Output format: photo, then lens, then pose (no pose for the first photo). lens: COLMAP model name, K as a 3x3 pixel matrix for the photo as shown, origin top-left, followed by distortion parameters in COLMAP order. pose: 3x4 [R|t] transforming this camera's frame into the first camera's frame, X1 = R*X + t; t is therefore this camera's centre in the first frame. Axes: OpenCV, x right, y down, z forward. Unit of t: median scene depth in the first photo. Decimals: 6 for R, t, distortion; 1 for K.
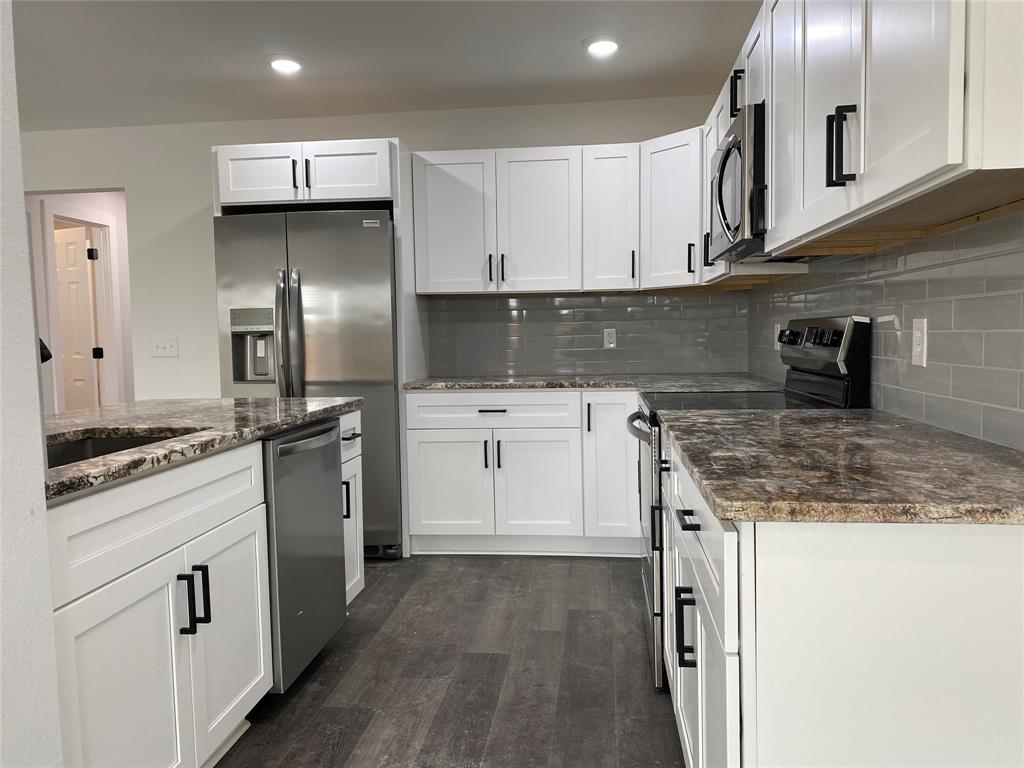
lens RADIAL K [[782.1, 0, 523.6], [0, 782.1, 383.8], [0, 0, 1]] dist [0.055815, -0.055088]
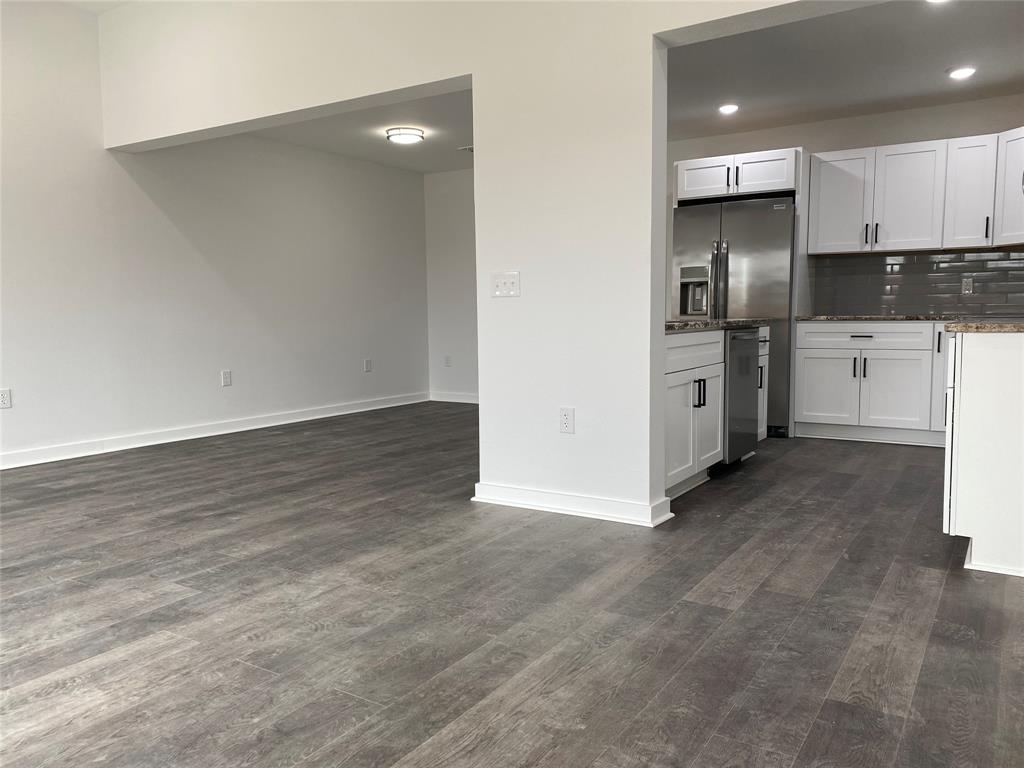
lens RADIAL K [[782.1, 0, 523.6], [0, 782.1, 383.8], [0, 0, 1]] dist [0.055815, -0.055088]
pose [[0.895092, 0.052314, -0.442802, 0.048554], [-0.036653, 0.998365, 0.043859, 0.079466], [0.444372, -0.023028, 0.895546, -0.539084]]
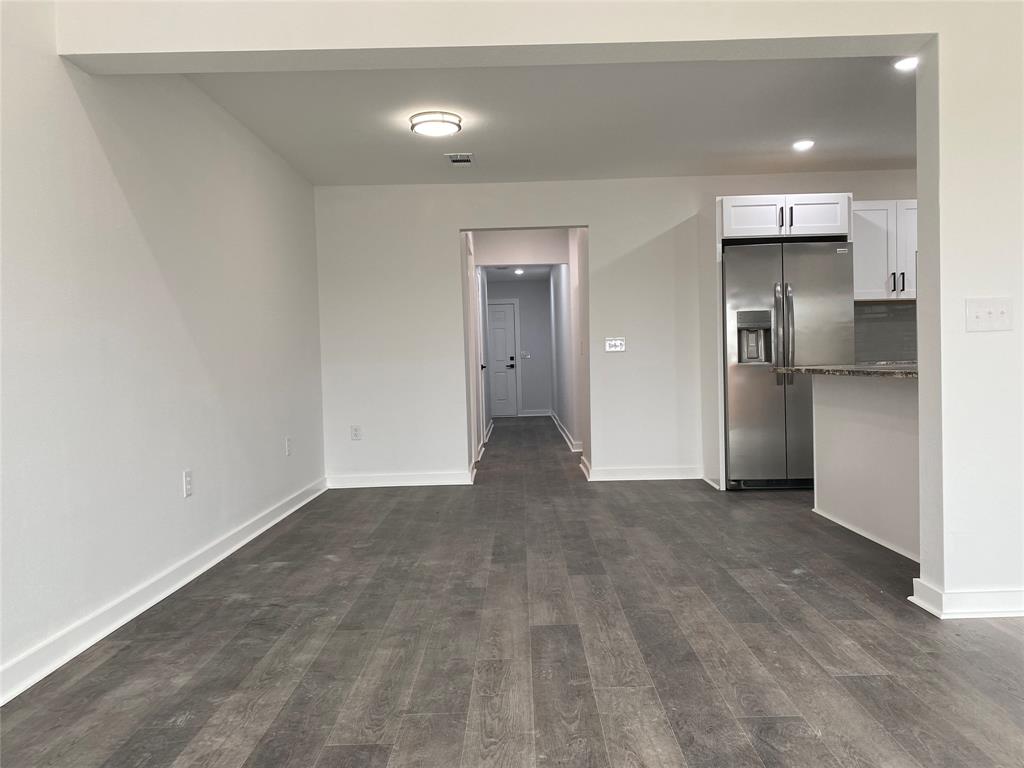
lens RADIAL K [[782.1, 0, 523.6], [0, 782.1, 383.8], [0, 0, 1]] dist [0.055815, -0.055088]
pose [[0.993981, -0.012191, 0.108873, -0.911548], [0.016147, 0.999238, -0.035524, 0.079873], [-0.108357, 0.037068, 0.993421, -0.359566]]
